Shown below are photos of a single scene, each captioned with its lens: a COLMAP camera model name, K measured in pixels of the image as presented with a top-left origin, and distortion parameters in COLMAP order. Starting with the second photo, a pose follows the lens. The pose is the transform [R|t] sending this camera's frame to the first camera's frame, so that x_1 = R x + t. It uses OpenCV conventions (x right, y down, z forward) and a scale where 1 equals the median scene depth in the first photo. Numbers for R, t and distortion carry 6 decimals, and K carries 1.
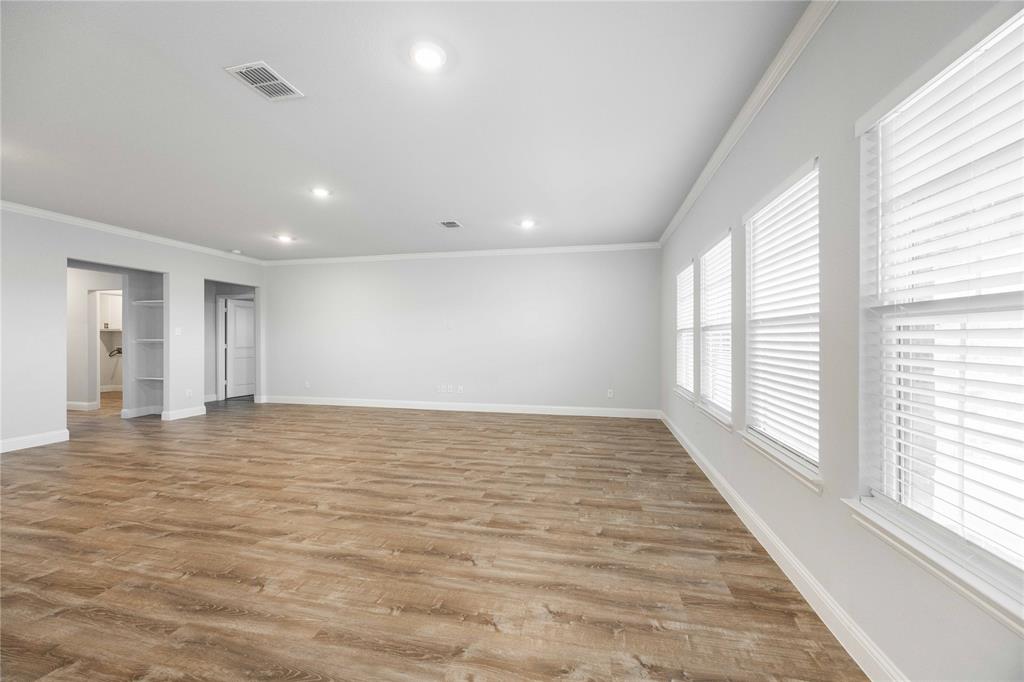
lens RADIAL K [[394.7, 0, 513.3], [0, 394.7, 336.9], [0, 0, 1]] dist [0.000095, -0.000187]
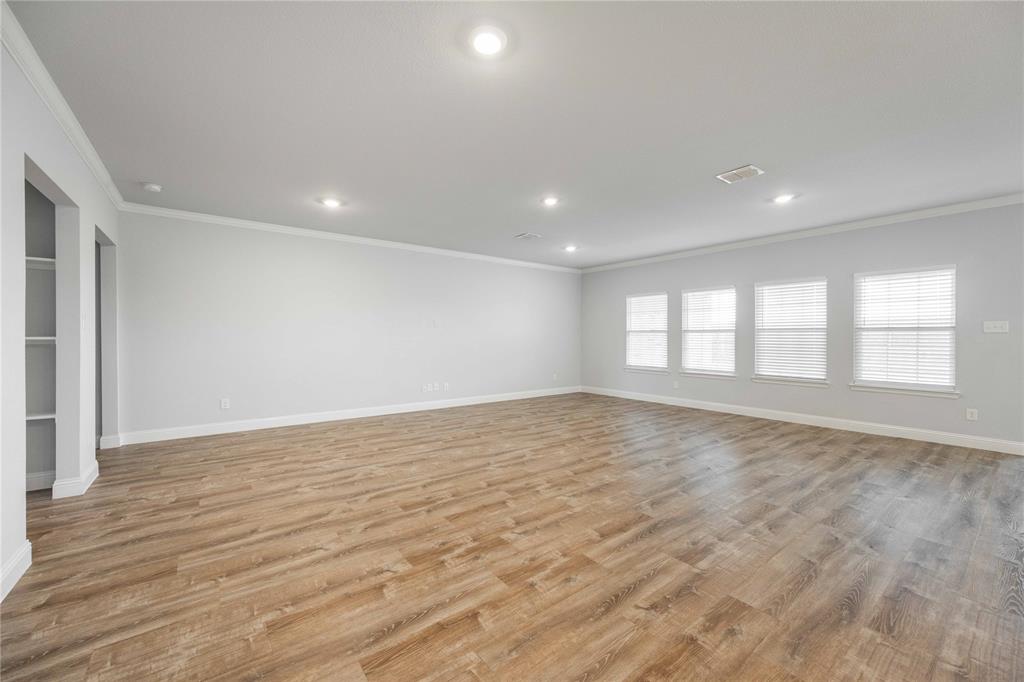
lens RADIAL K [[394.7, 0, 513.3], [0, 394.7, 336.9], [0, 0, 1]] dist [0.000095, -0.000187]
pose [[0.648865, 0.002998, 0.760898, -1.654360], [-0.007442, 0.999969, 0.002406, 0.006796], [-0.760867, -0.007224, 0.648868, 0.456721]]
